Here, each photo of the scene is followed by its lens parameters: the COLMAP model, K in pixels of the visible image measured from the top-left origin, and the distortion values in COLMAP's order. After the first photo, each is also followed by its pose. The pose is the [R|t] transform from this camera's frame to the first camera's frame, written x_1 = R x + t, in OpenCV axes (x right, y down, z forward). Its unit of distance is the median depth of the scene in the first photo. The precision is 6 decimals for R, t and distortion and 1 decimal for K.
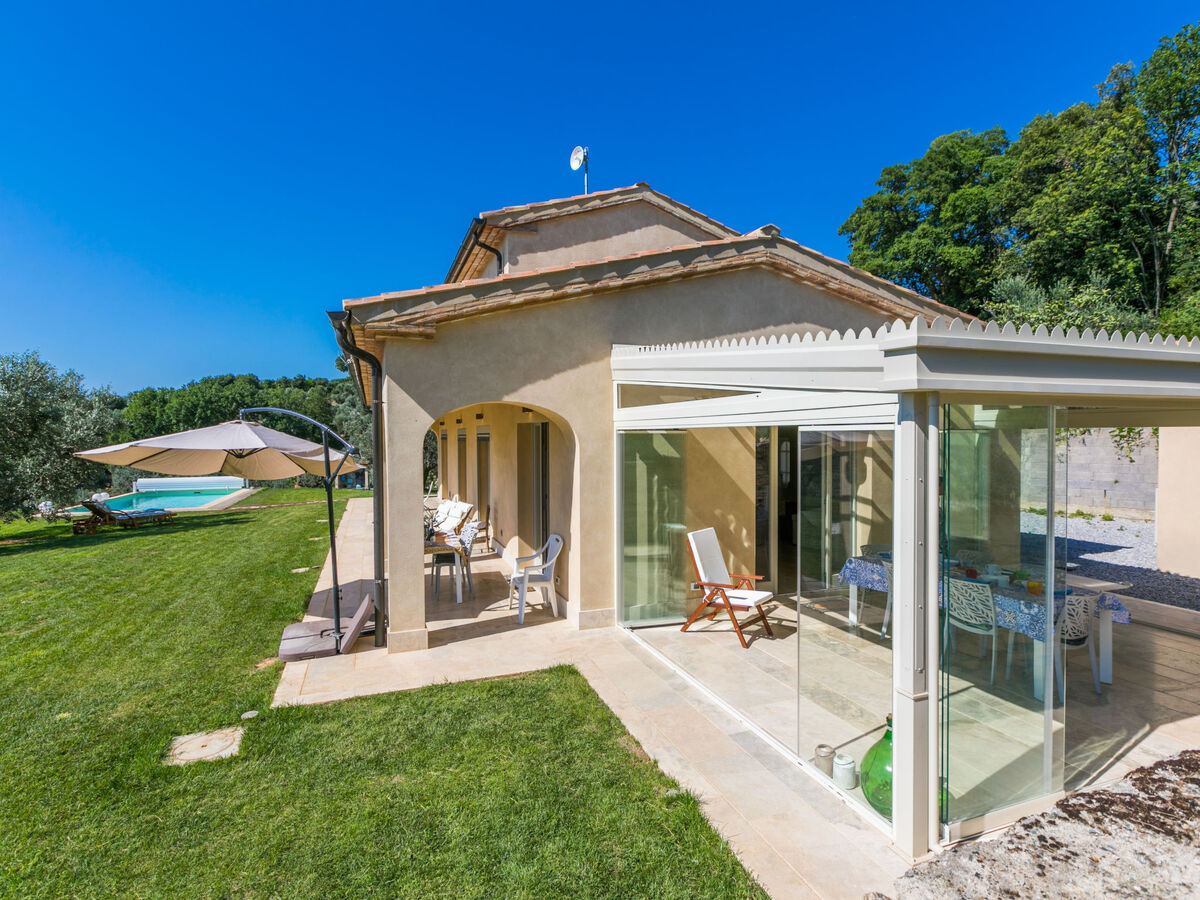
lens RADIAL K [[611.6, 0, 592.1], [0, 611.6, 447.4], [0, 0, 1]] dist [0.005564, 0.000269]
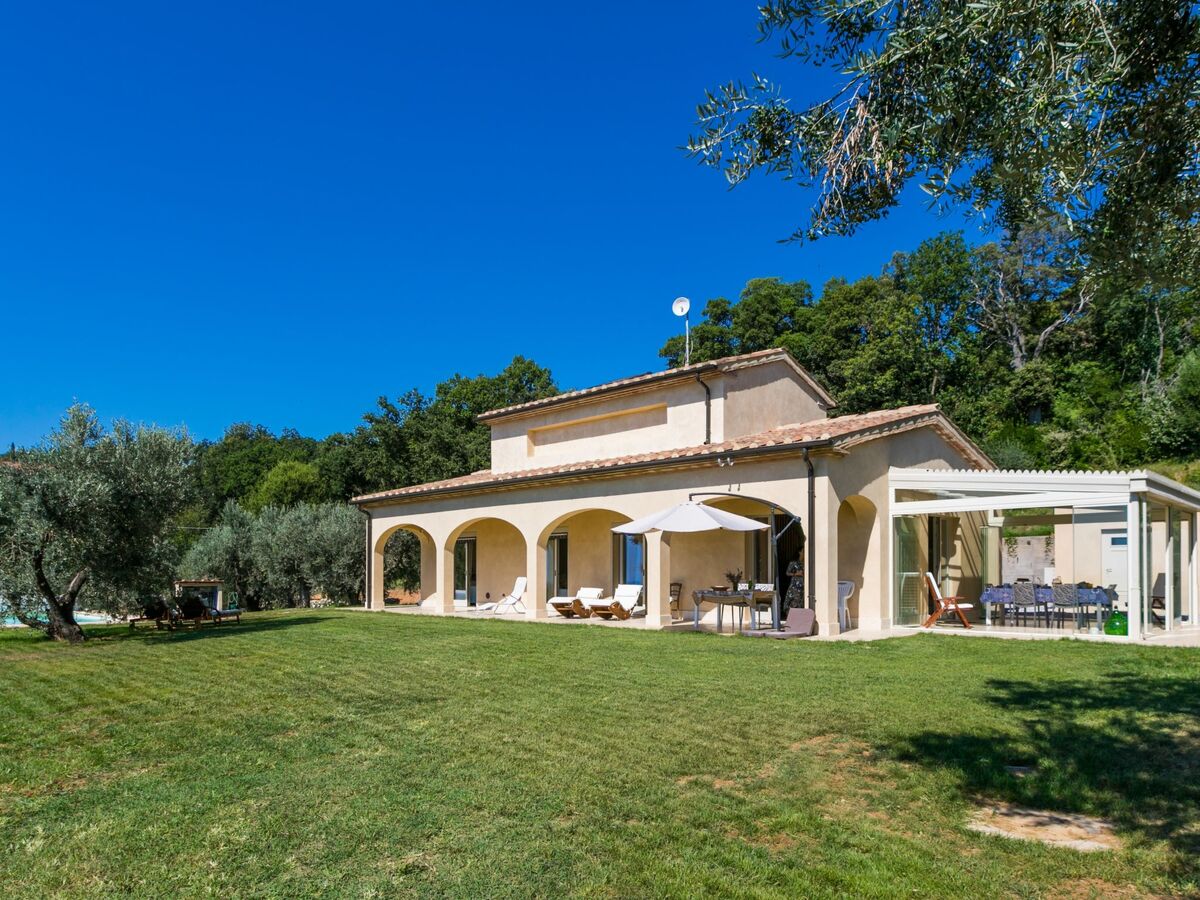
lens RADIAL K [[802.2, 0, 584.2], [0, 802.2, 565.5], [0, 0, 1]] dist [0.004616, 0.003938]
pose [[0.906588, 0.012231, 0.421839, -1.782590], [0.001694, 0.999466, -0.032619, 0.195656], [-0.422013, 0.030286, 0.906084, -0.724070]]
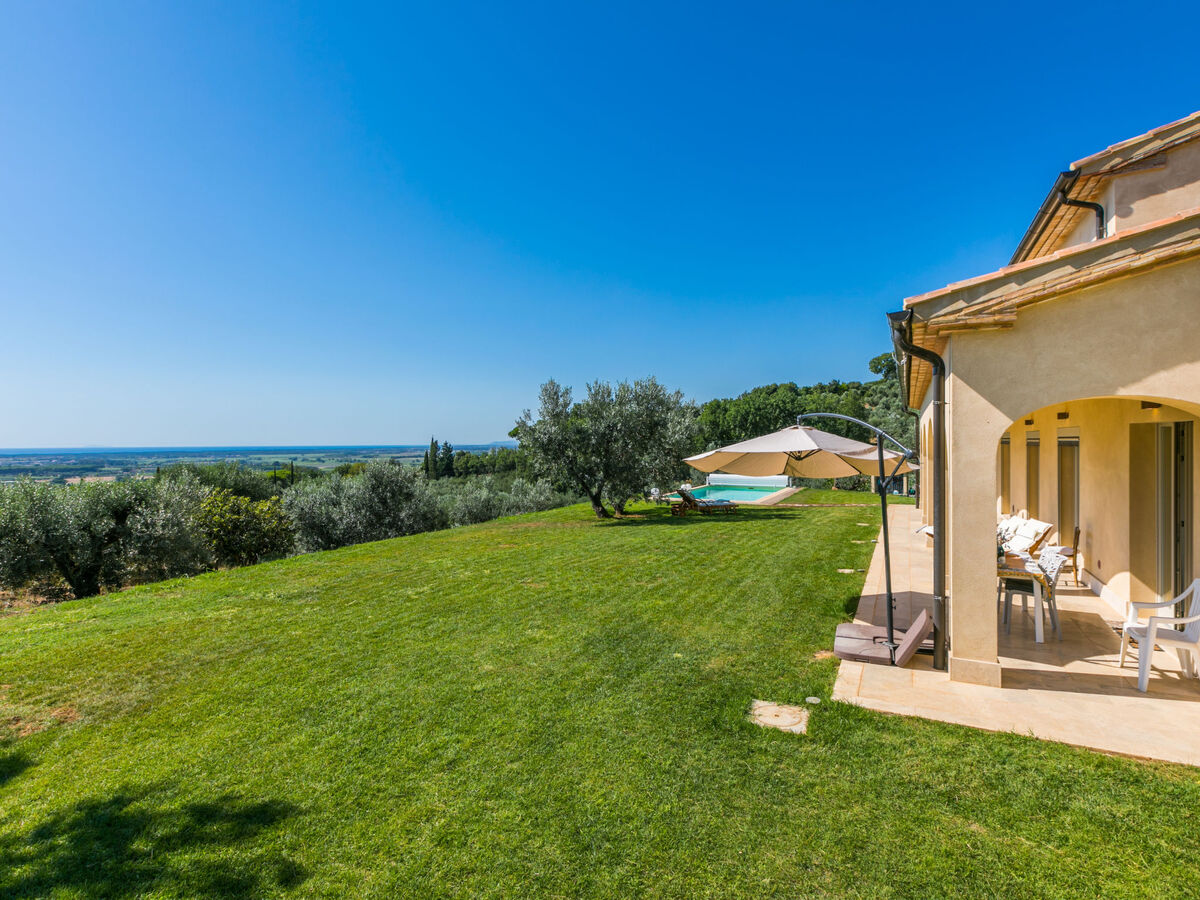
lens RADIAL K [[611.6, 0, 591.2], [0, 611.6, 441.2], [0, 0, 1]] dist [0.005564, 0.000269]
pose [[0.680994, 0.004727, -0.732274, -0.028607], [-0.016058, 0.999835, -0.008479, -0.000230], [0.732113, 0.017533, 0.680958, -0.012303]]
